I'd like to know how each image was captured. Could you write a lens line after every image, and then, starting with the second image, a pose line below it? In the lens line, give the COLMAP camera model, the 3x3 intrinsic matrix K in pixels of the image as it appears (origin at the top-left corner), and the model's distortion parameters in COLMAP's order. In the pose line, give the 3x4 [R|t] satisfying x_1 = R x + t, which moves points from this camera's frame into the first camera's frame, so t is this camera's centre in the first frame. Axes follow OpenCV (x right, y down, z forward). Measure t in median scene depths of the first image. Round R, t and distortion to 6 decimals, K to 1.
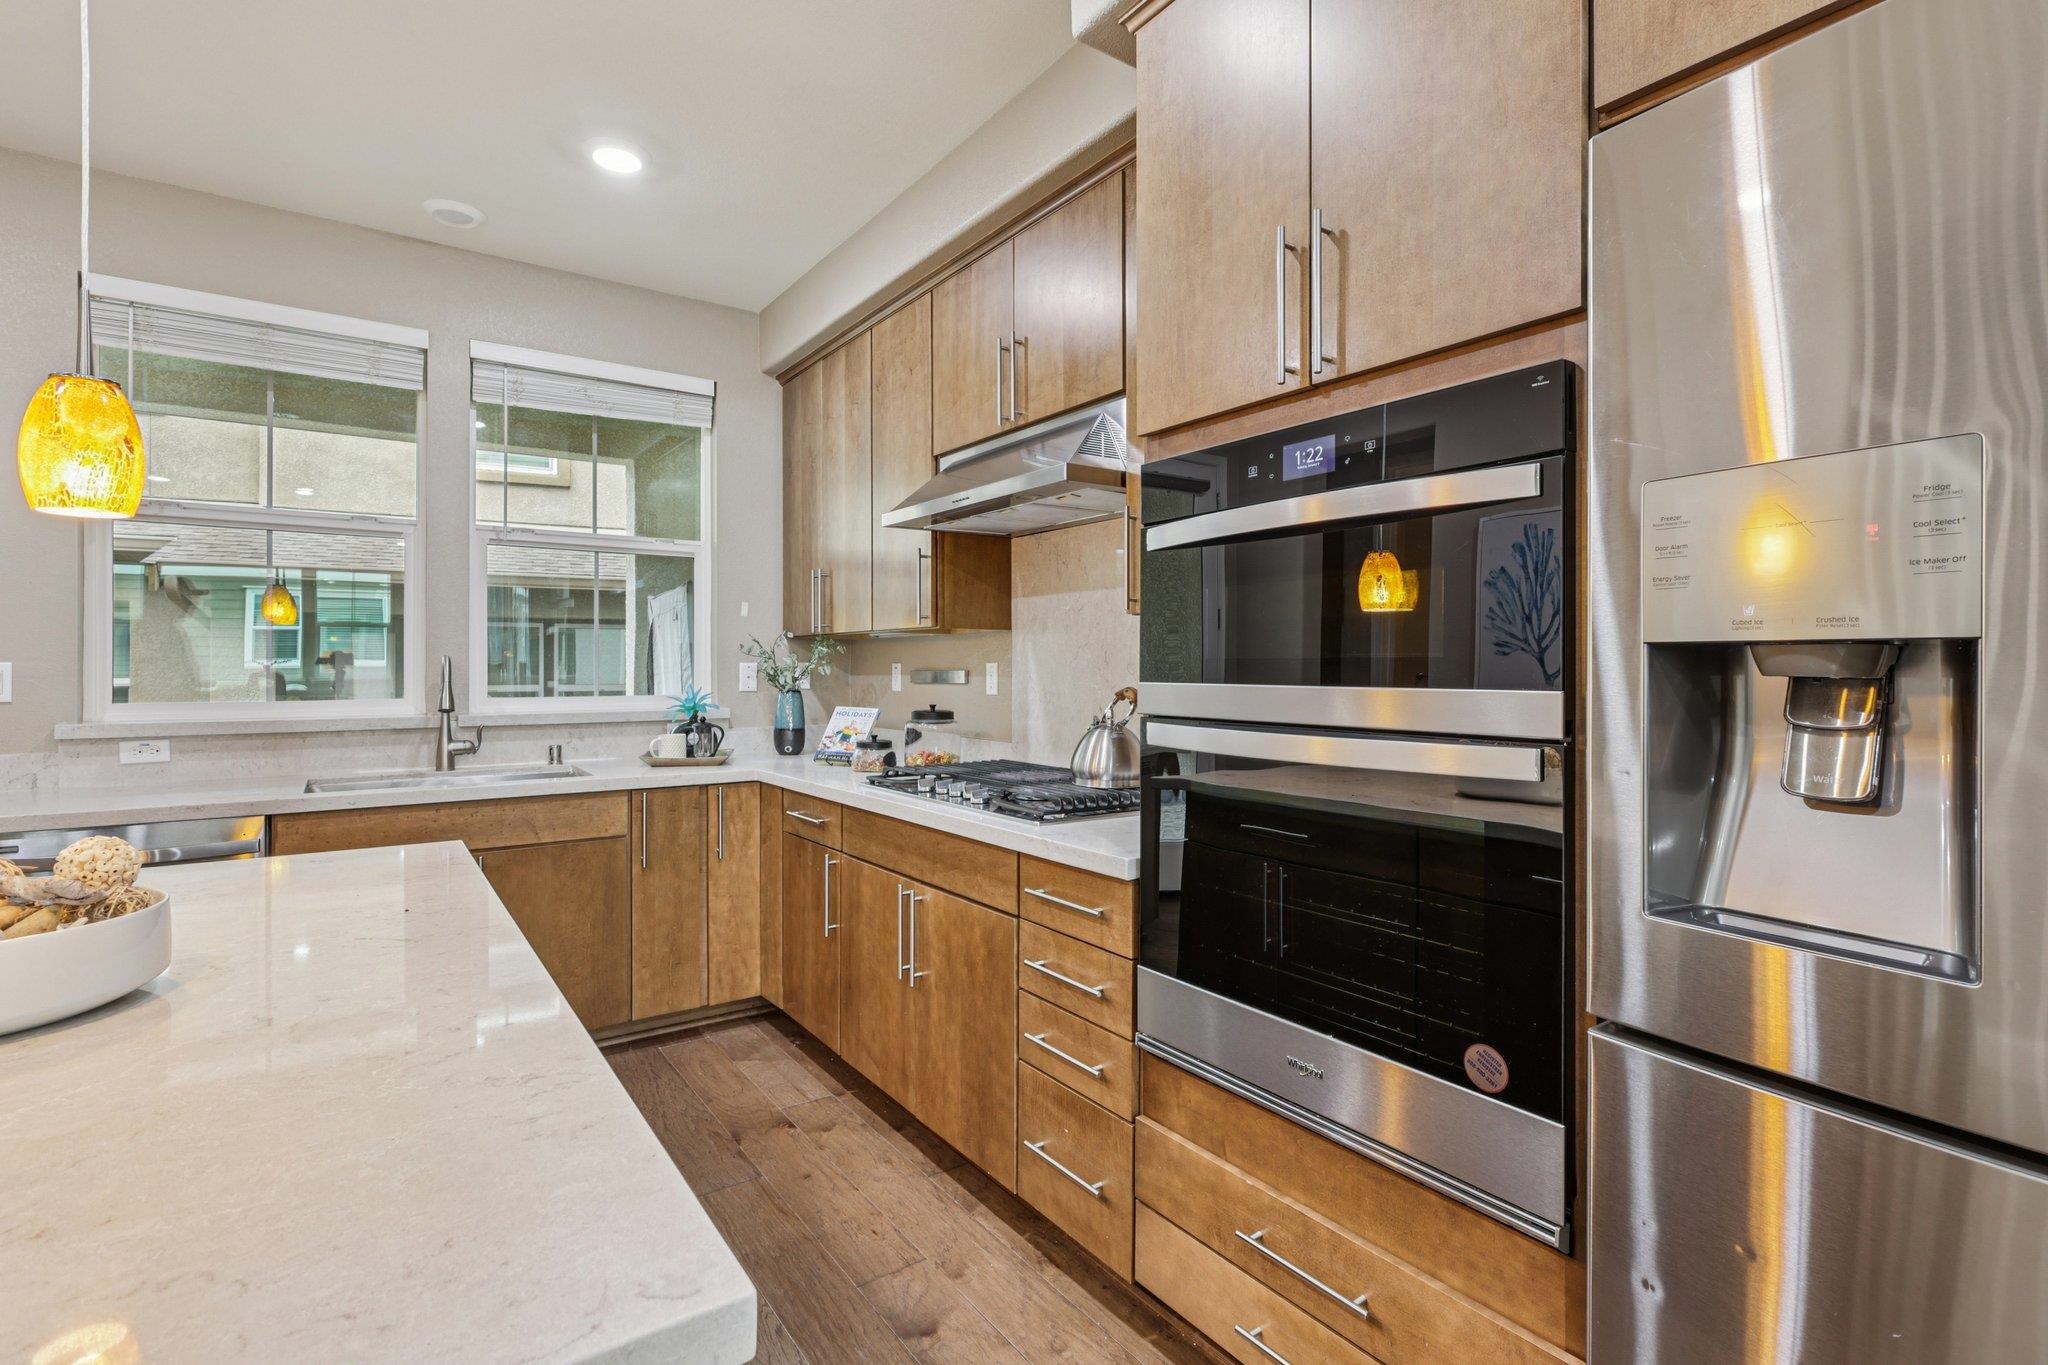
lens RADIAL K [[957.3, 0, 1030.6], [0, 957.3, 666.5], [0, 0, 1]] dist [-0.001086, 0.000688]
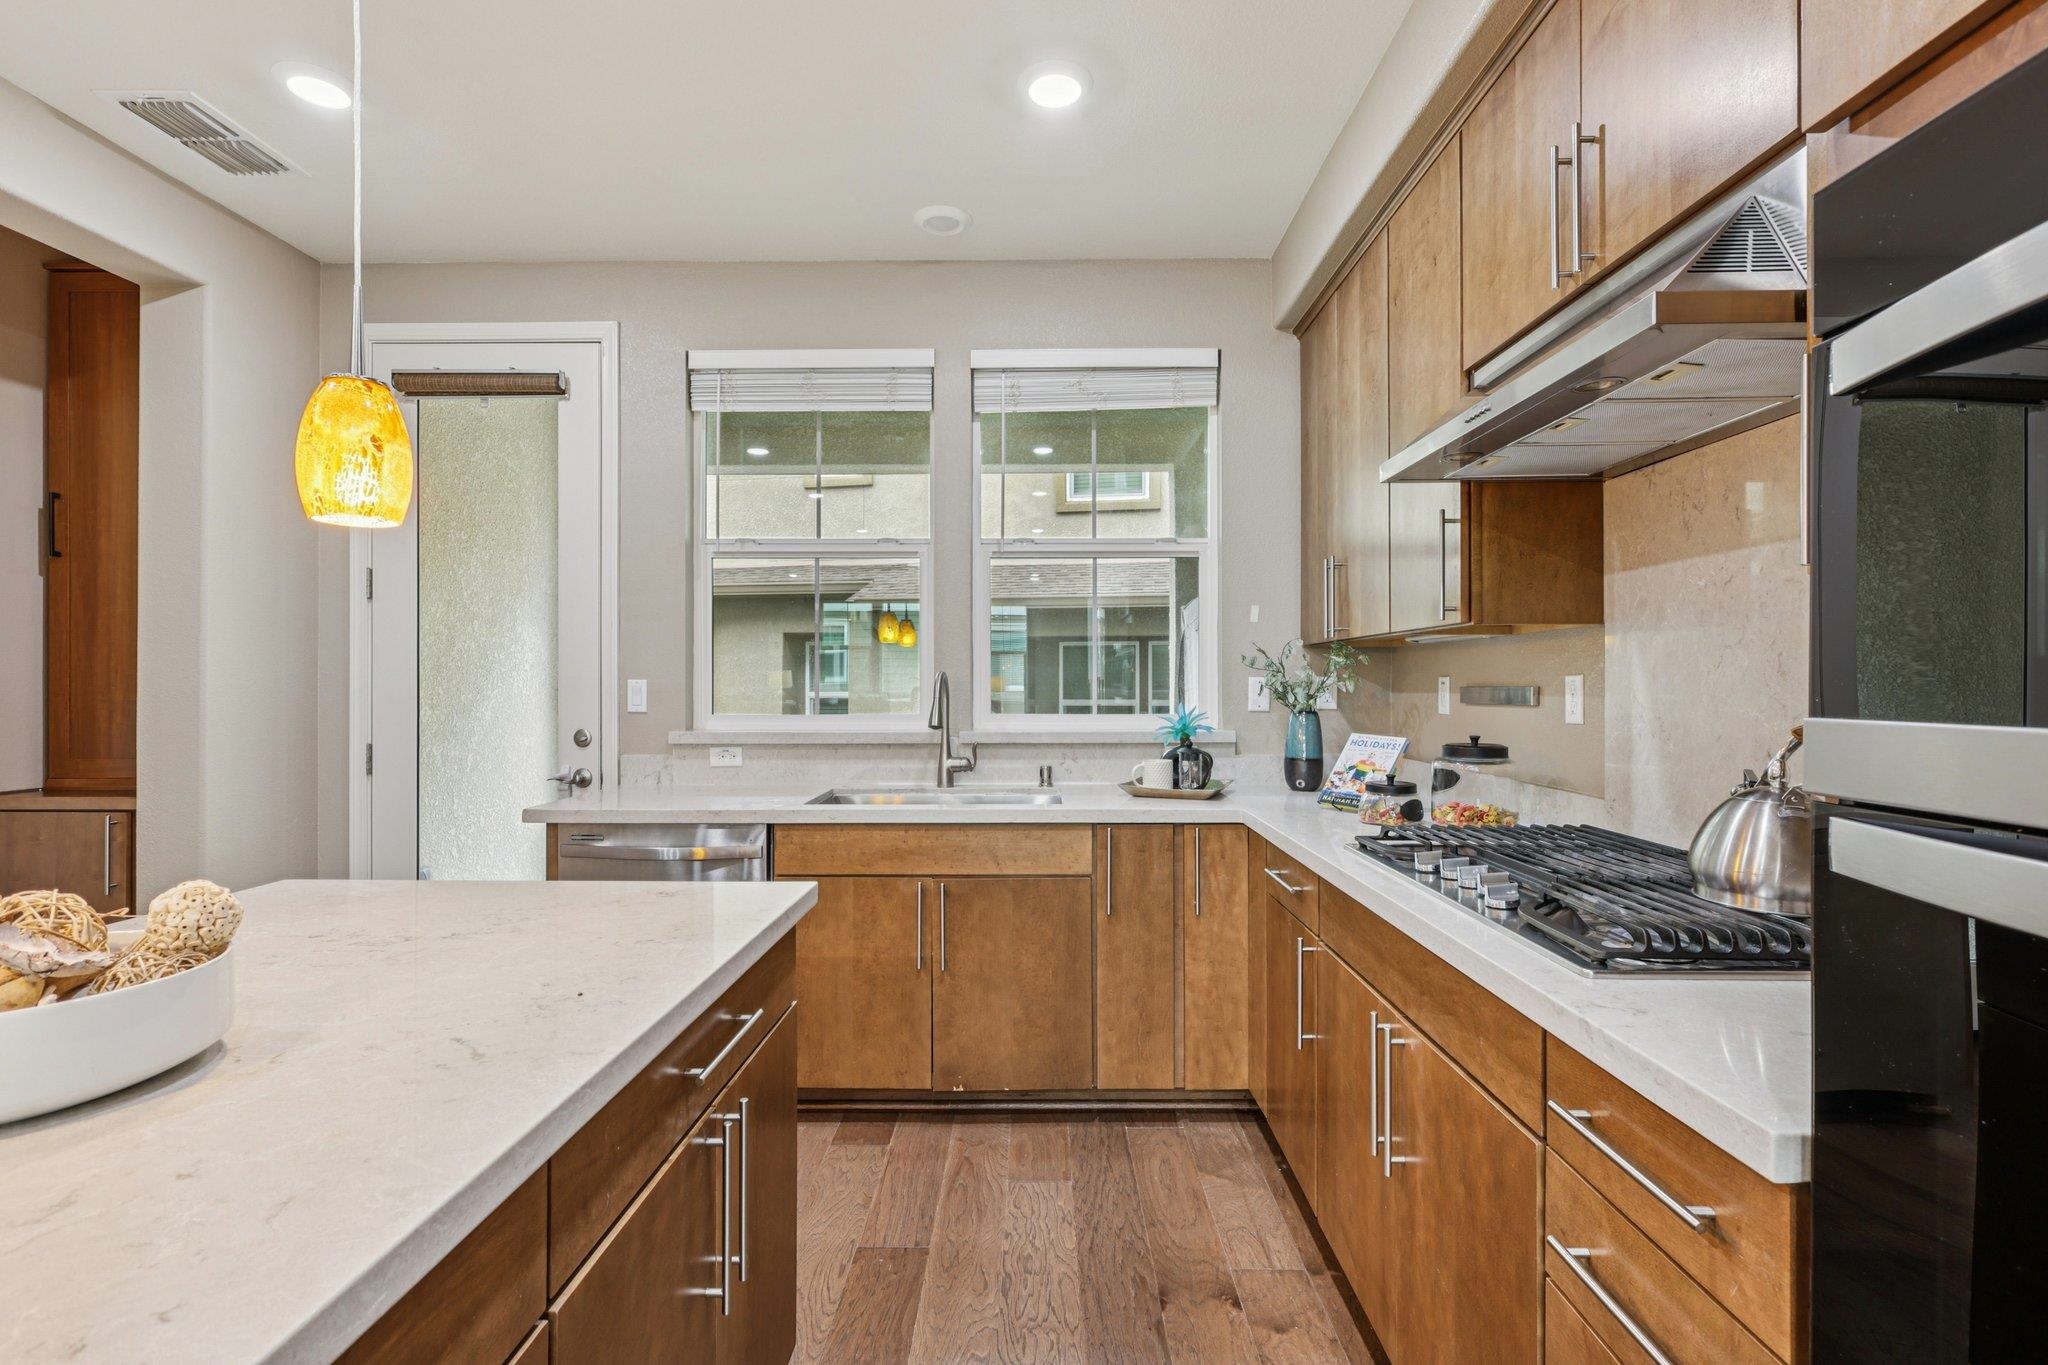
lens RADIAL K [[957.3, 0, 1032.7], [0, 957.3, 682.6], [0, 0, 1]] dist [-0.001086, 0.000688]
pose [[0.810103, -0.001133, -0.586286, 0.049433], [0.001504, 0.999999, 0.000145, 0.000291], [0.586286, -0.000999, 0.810104, 0.272568]]
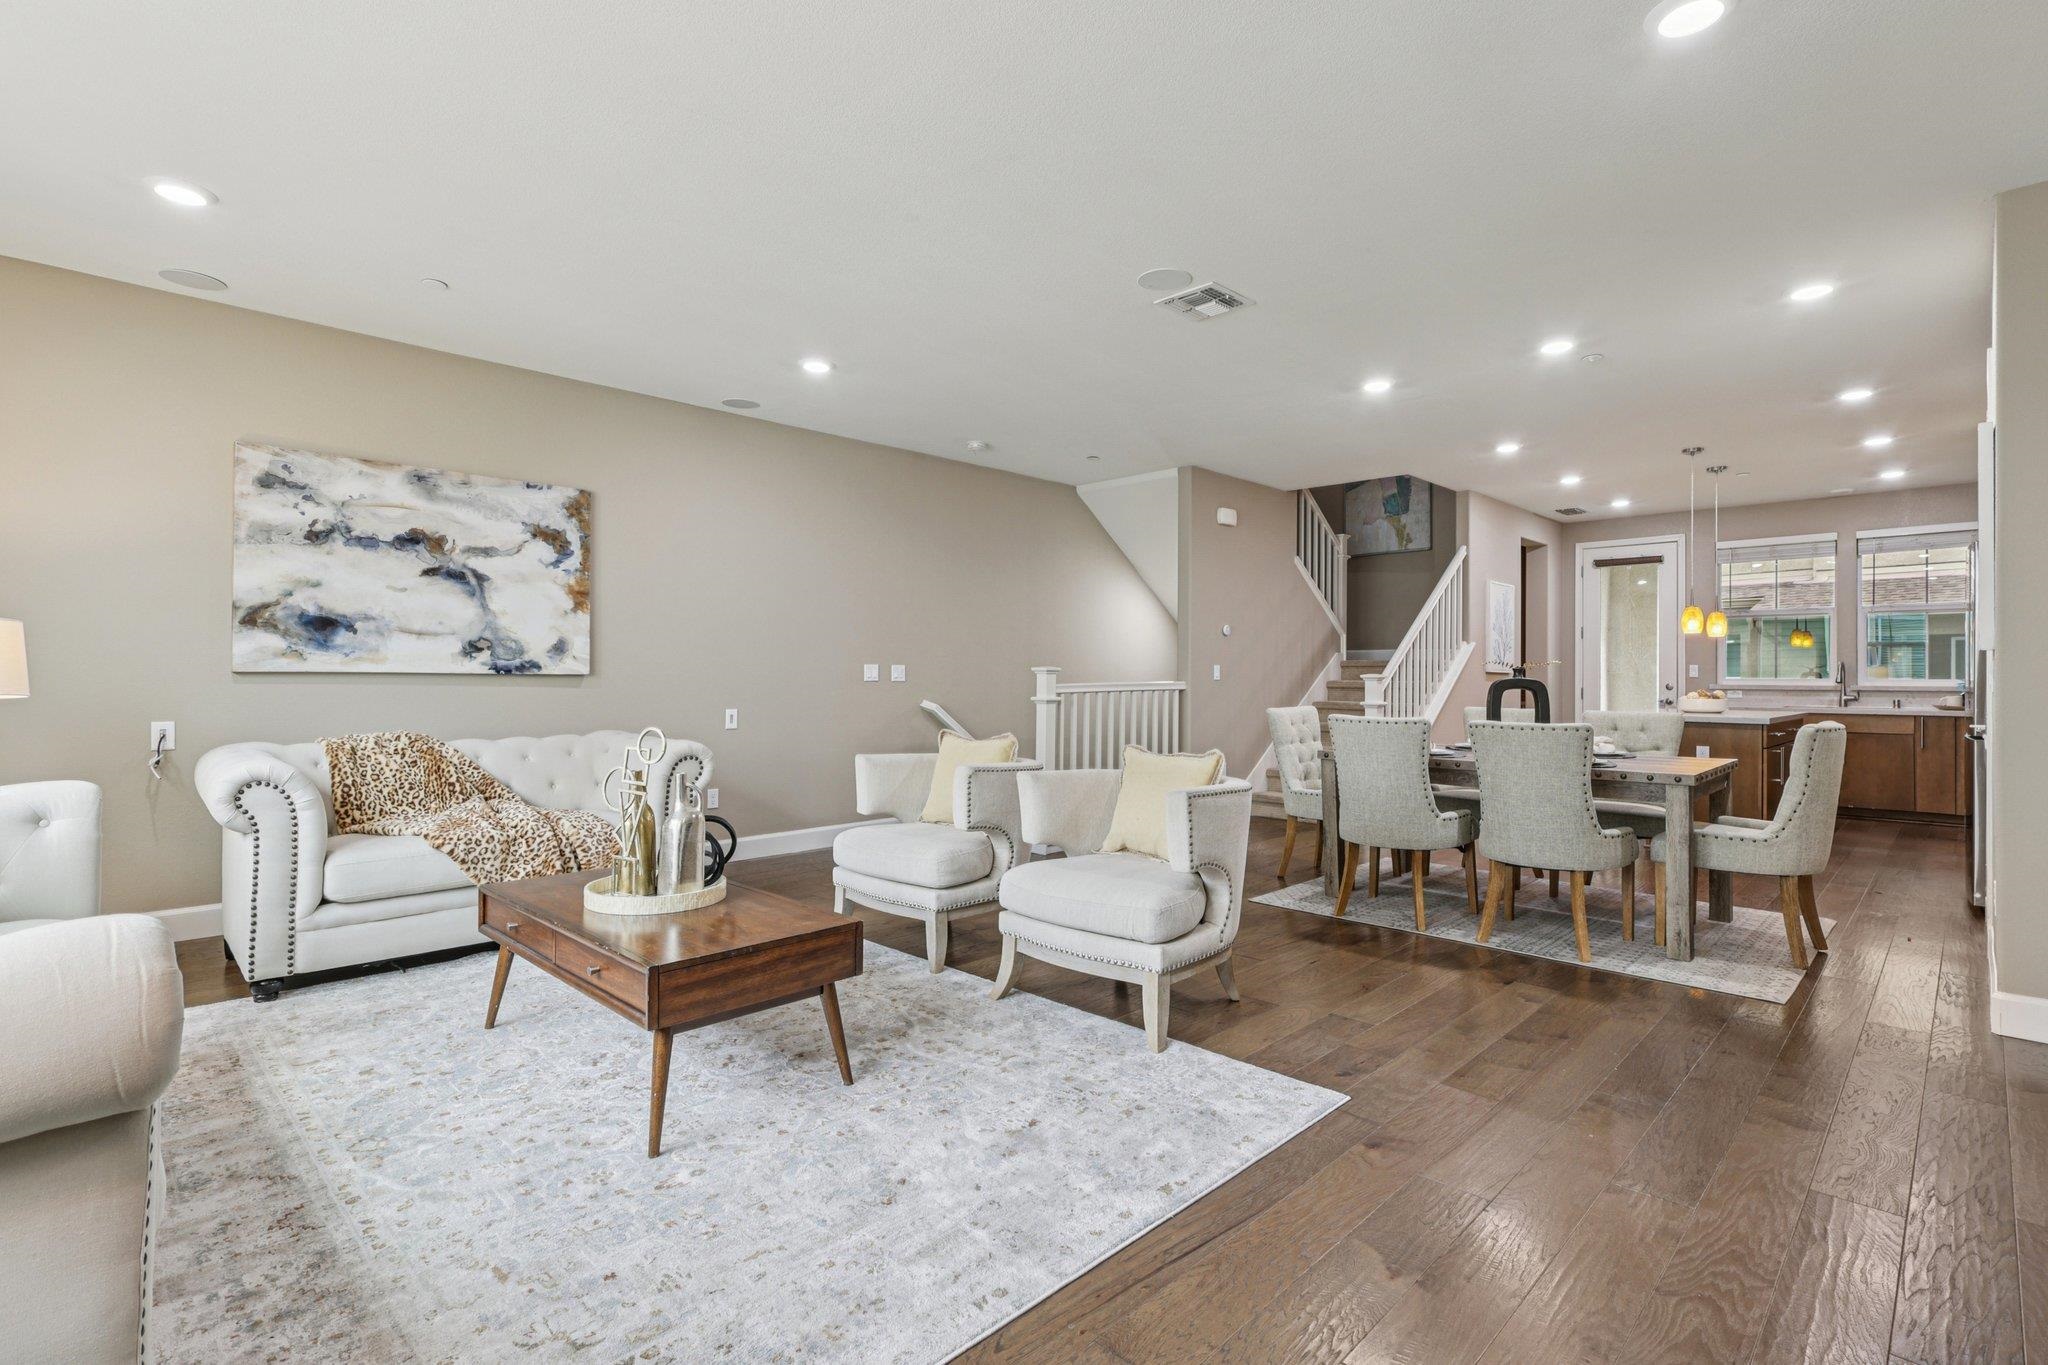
lens RADIAL K [[957.3, 0, 1032.2], [0, 957.3, 670.5], [0, 0, 1]] dist [-0.001086, 0.000688]
pose [[0.167529, -0.005056, -0.985854, 1.656816], [-0.001129, 0.999985, -0.005320, 0.031838], [0.985867, 0.002005, 0.167521, -1.668720]]
